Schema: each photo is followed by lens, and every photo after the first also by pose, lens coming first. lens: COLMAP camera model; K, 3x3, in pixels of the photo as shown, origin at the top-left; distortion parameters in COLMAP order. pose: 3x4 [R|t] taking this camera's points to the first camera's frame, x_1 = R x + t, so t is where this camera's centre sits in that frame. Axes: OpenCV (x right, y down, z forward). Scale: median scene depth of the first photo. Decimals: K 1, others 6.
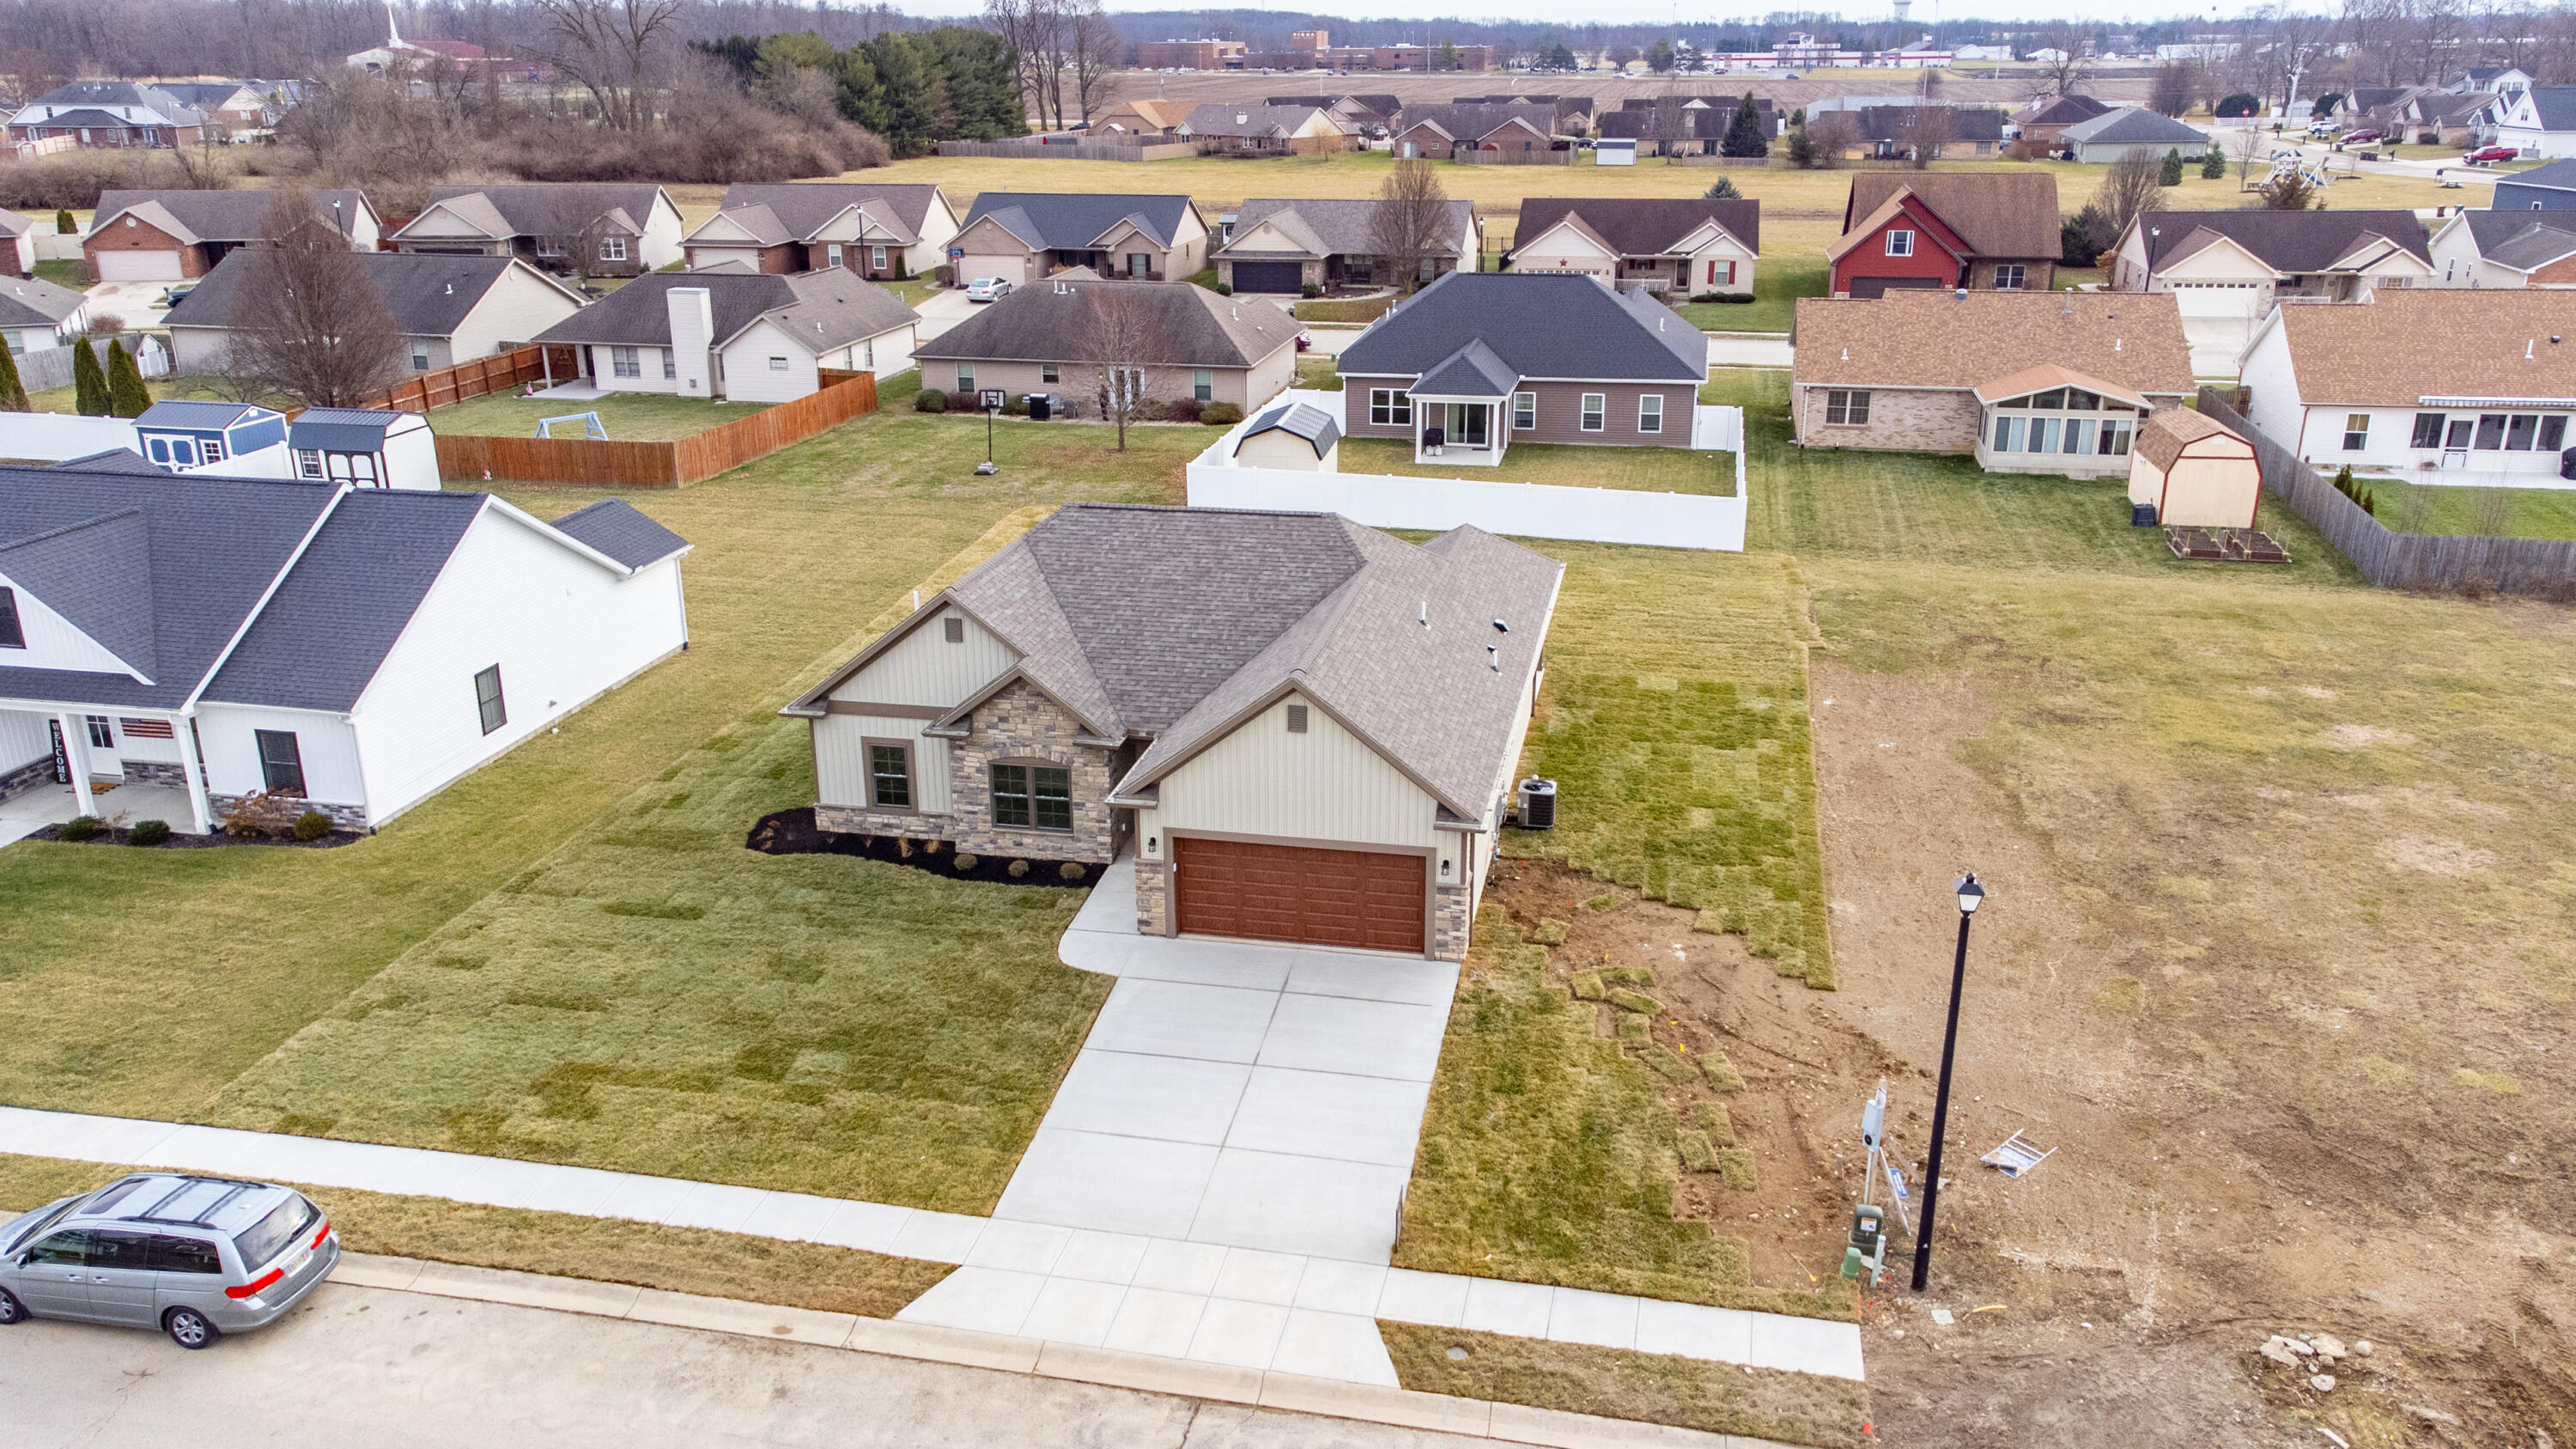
lens RADIAL K [[1960.4, 0, 1281.6], [0, 1960.4, 699.2], [0, 0, 1]] dist [0.045481, 0.000988]
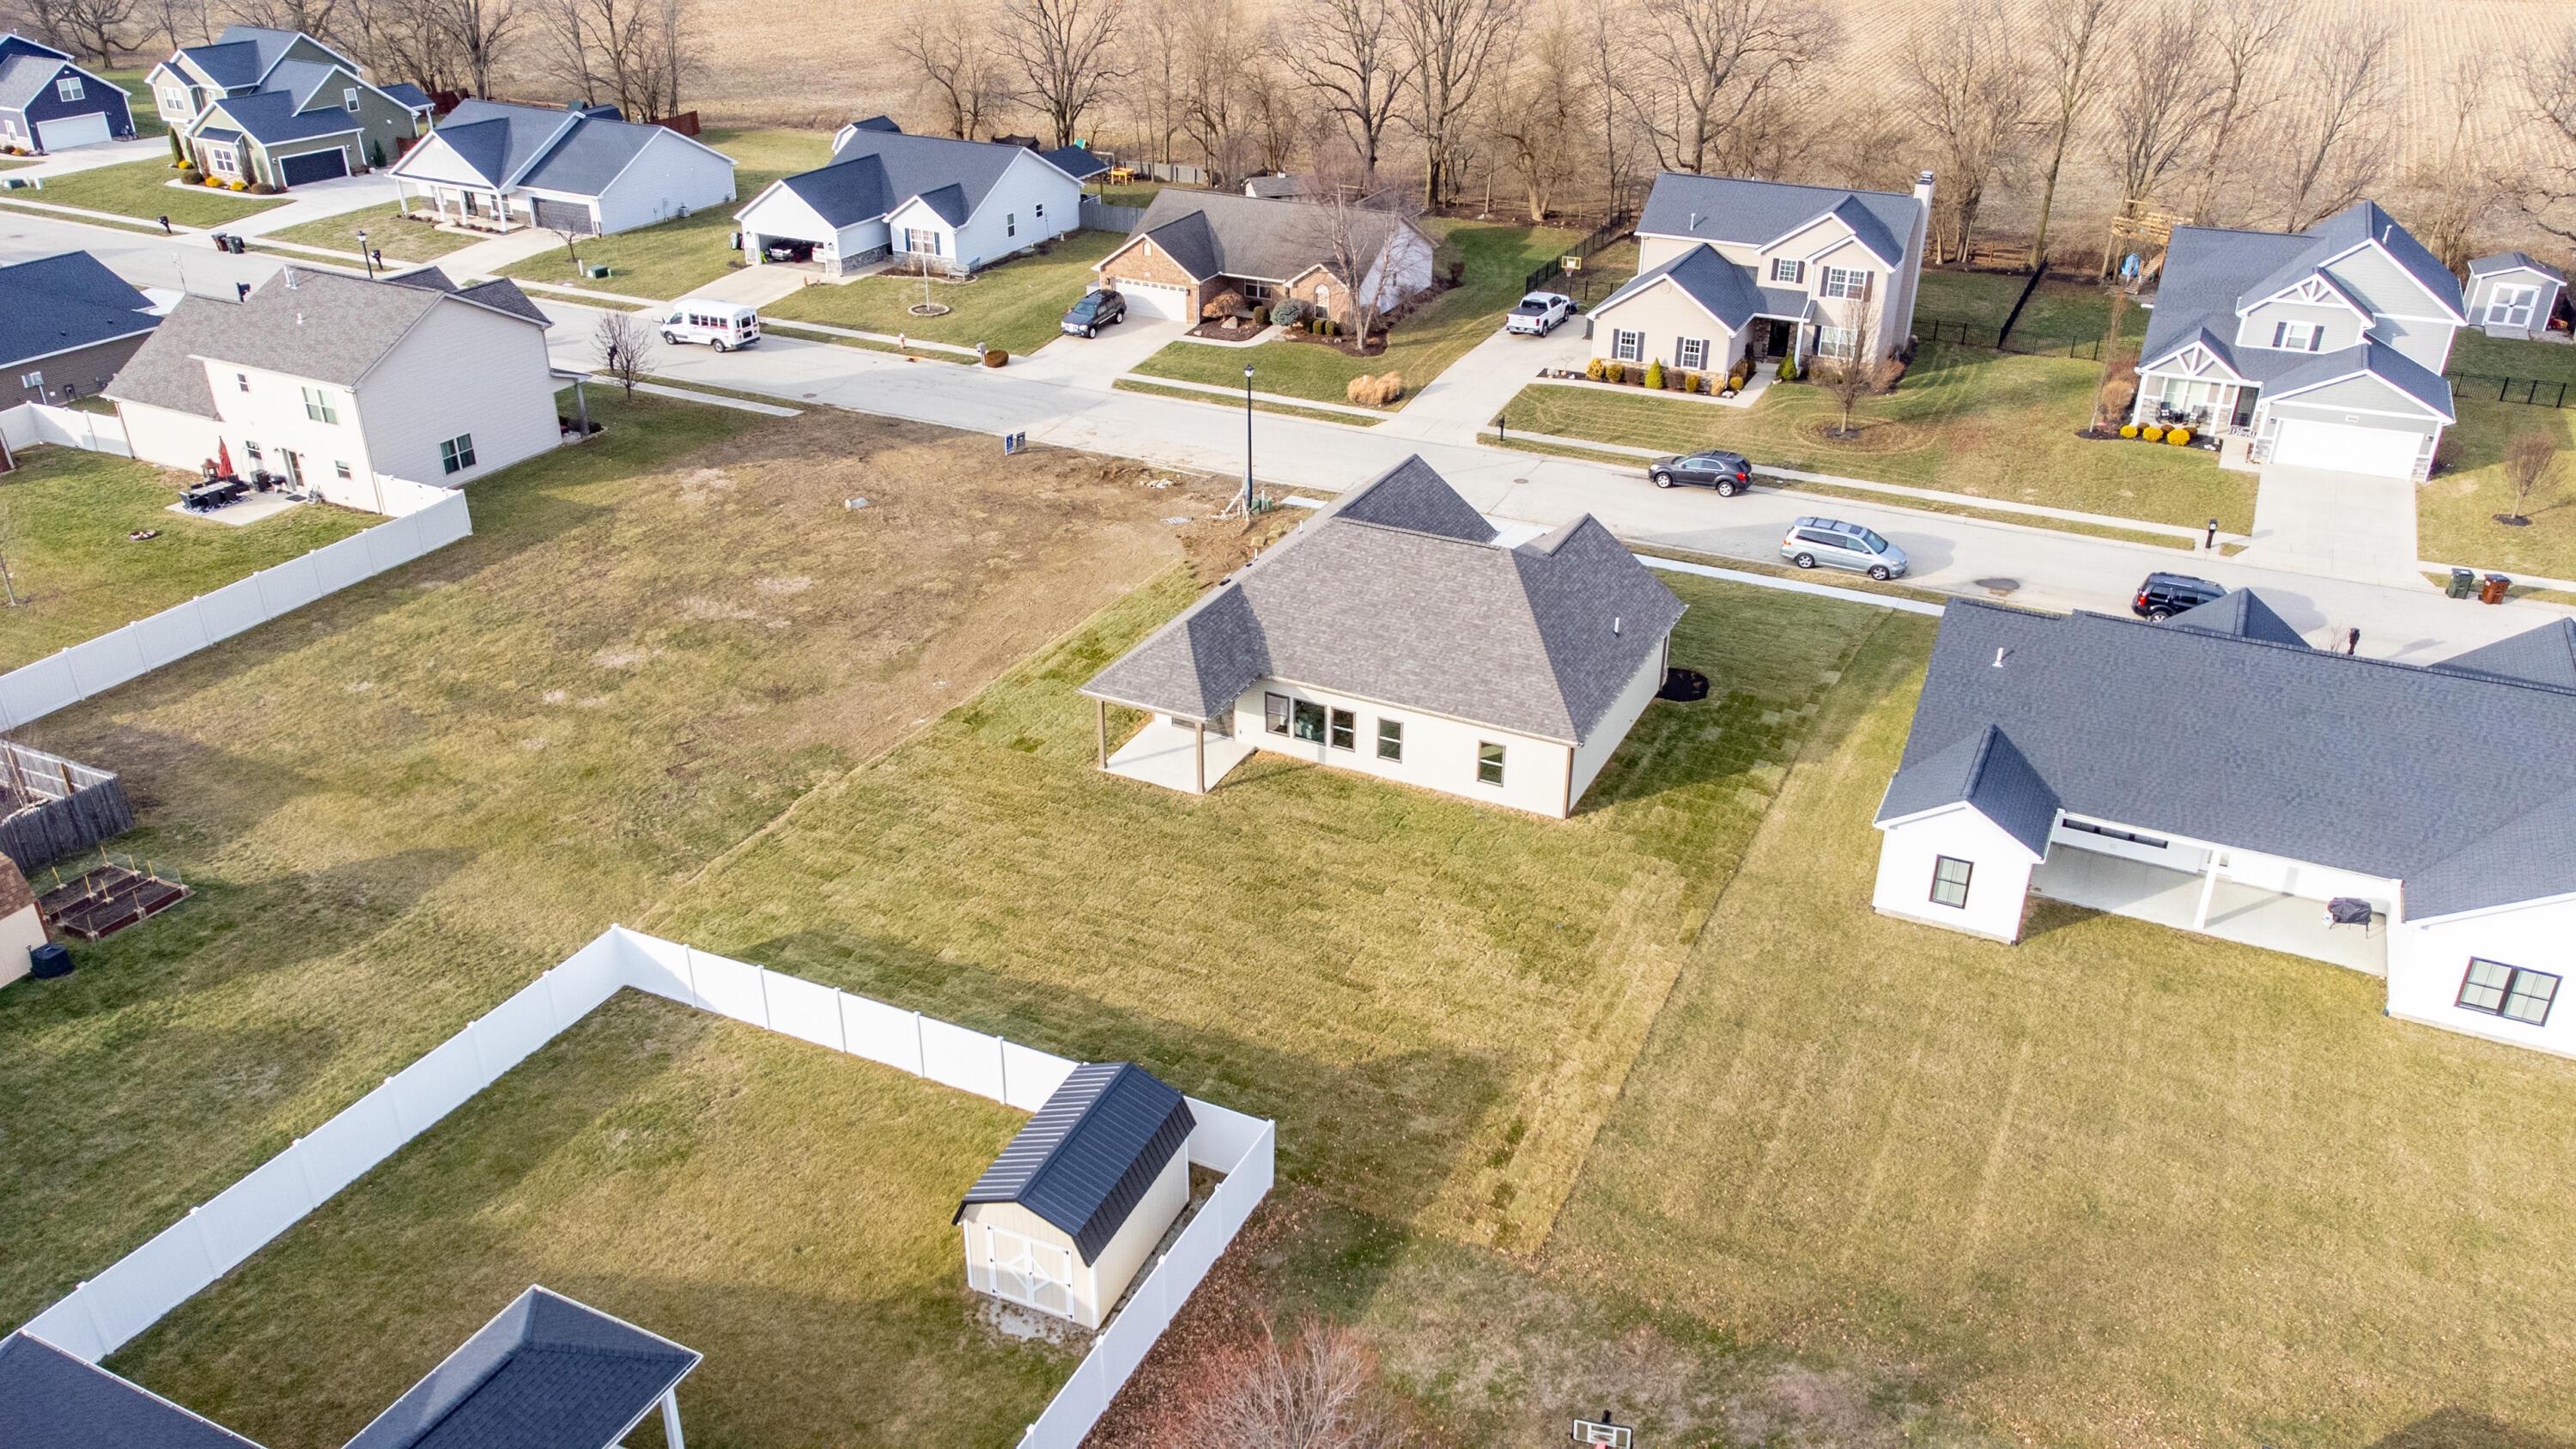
lens RADIAL K [[1912.8, 0, 1280.6], [0, 1912.8, 725.8], [0, 0, 1]] dist [0.013564, 0.064042]
pose [[-0.969787, -0.111197, 0.217138, -0.281169], [0.077880, 0.702388, 0.707521, -1.080466], [-0.231189, 0.703056, -0.672506, 2.229484]]
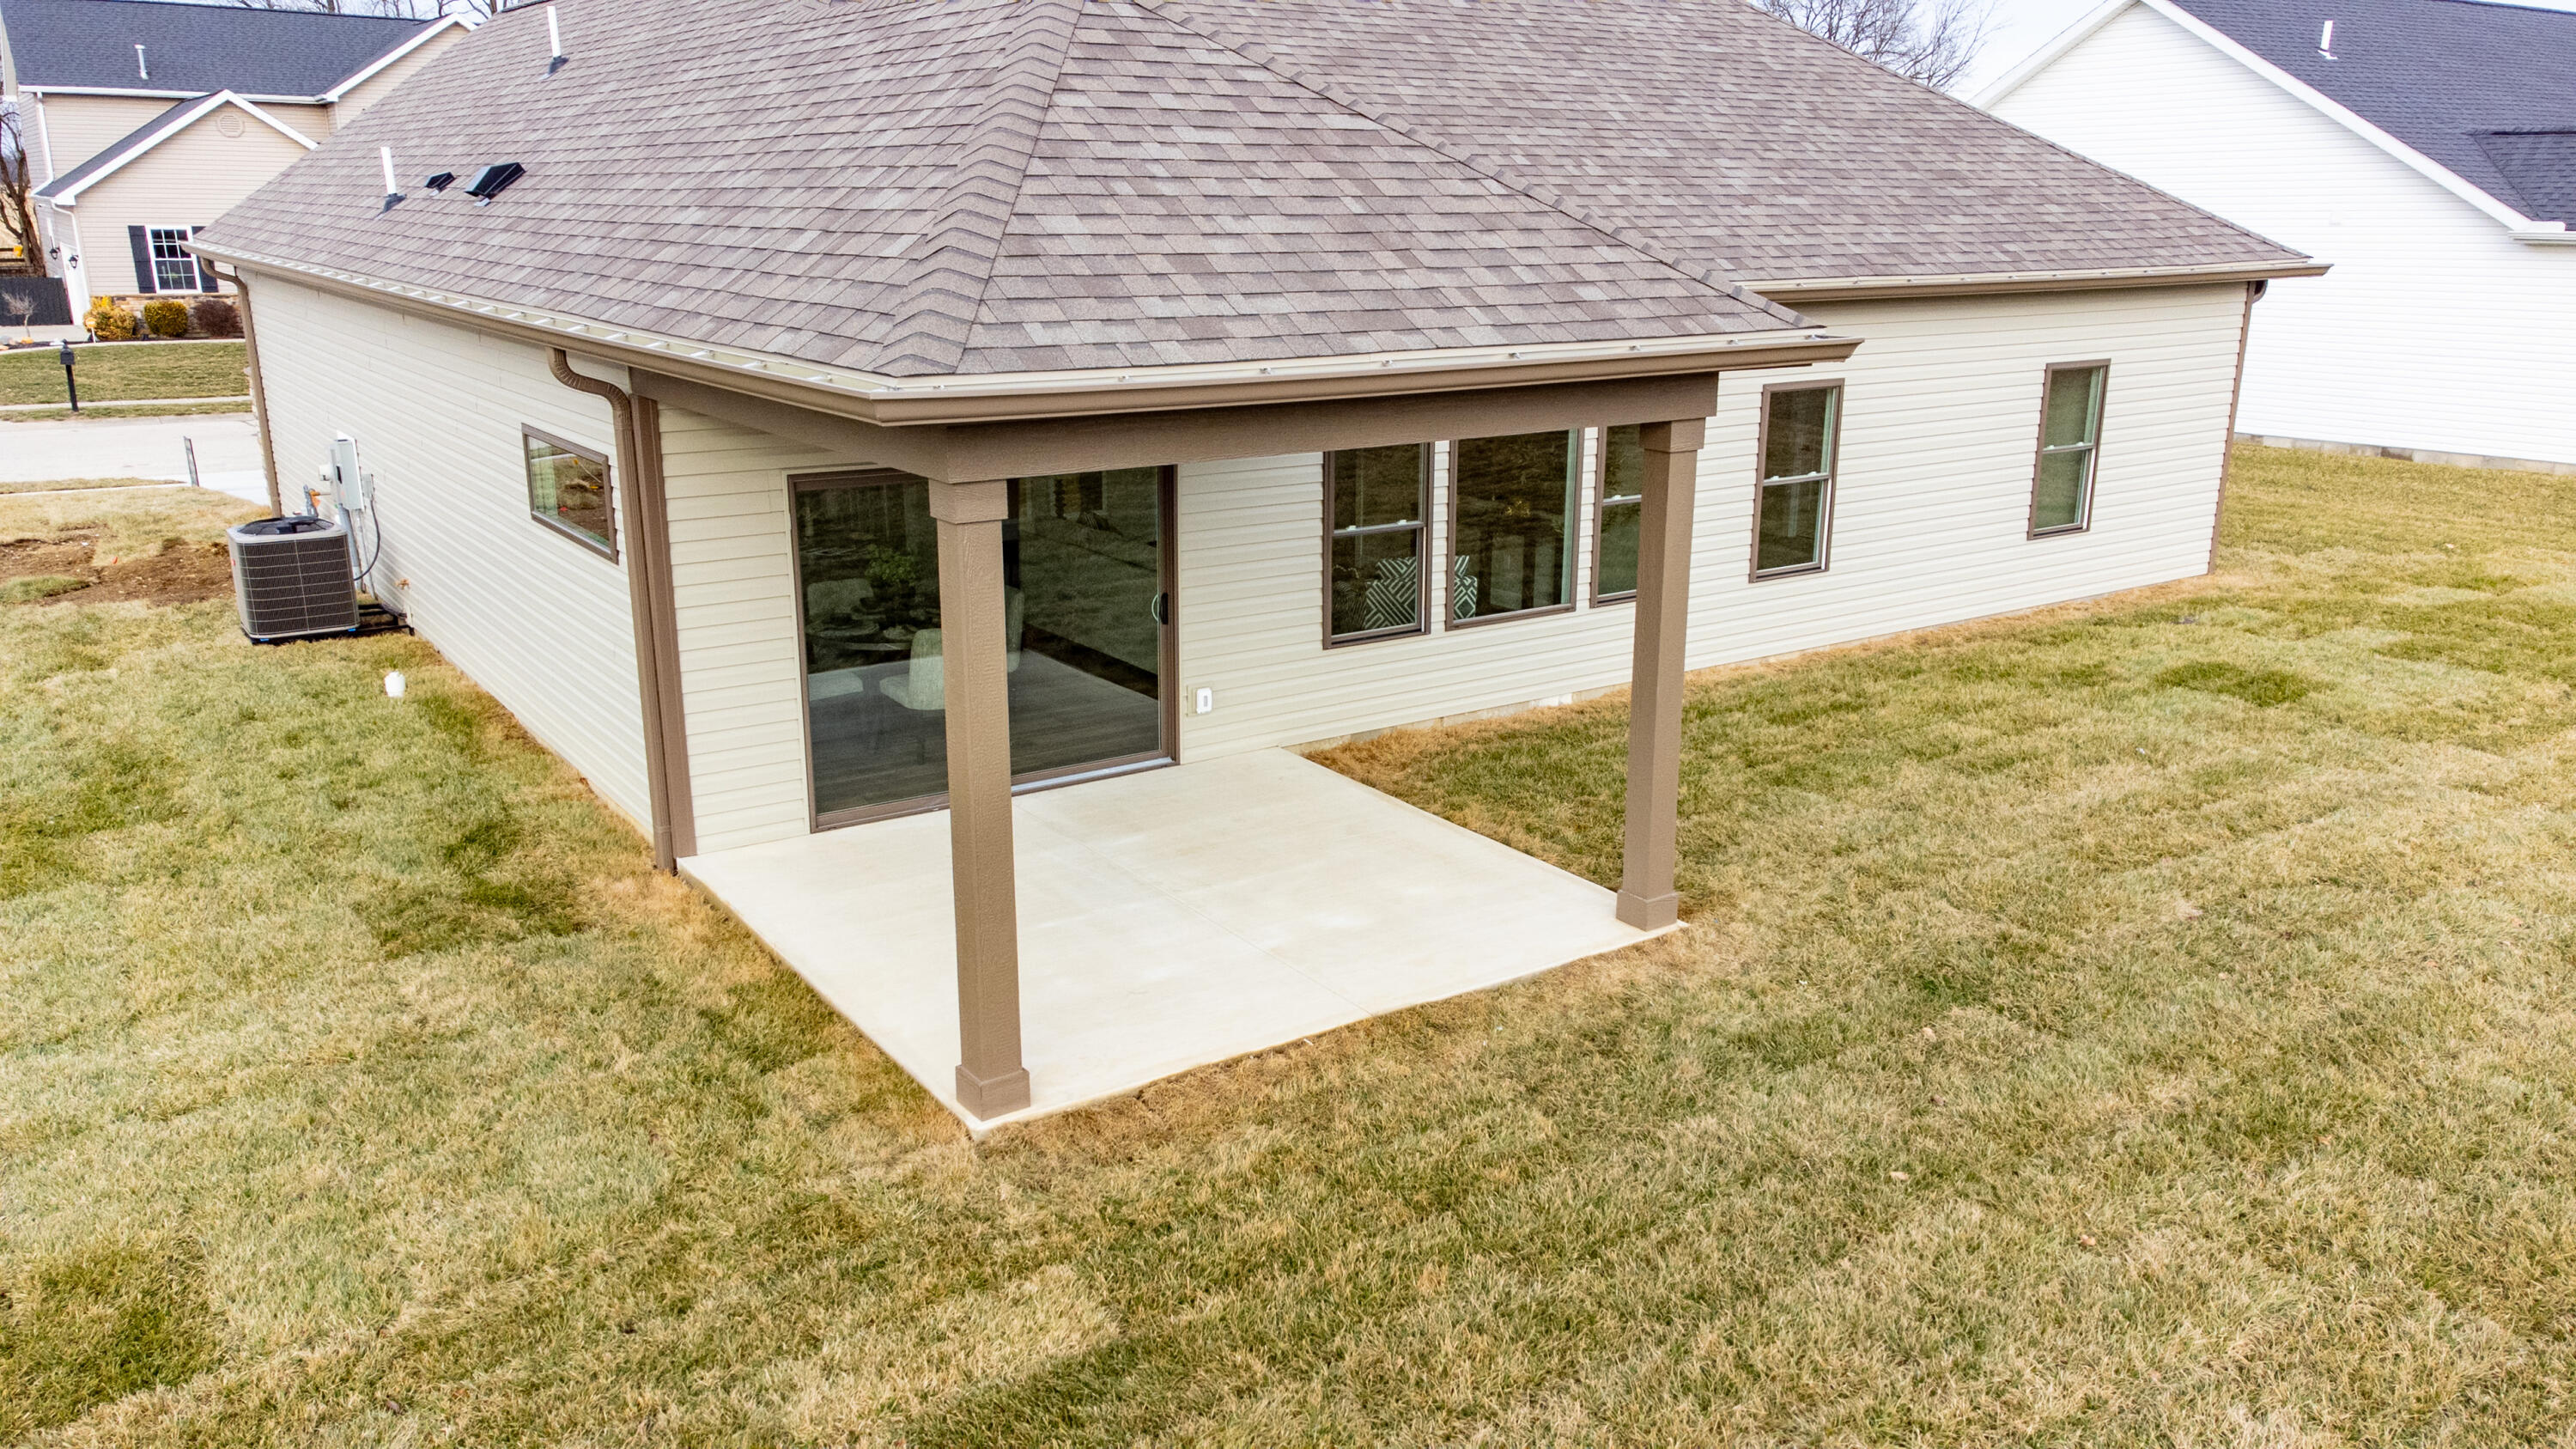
lens RADIAL K [[1904.9, 0, 1277.6], [0, 1904.9, 727.8], [0, 0, 1]] dist [0.058931, 0.000074]
pose [[-0.691895, 0.199232, -0.693966, 0.271647], [-0.228321, 0.851470, 0.472089, -0.143597], [0.684946, 0.485083, -0.543639, 1.388542]]
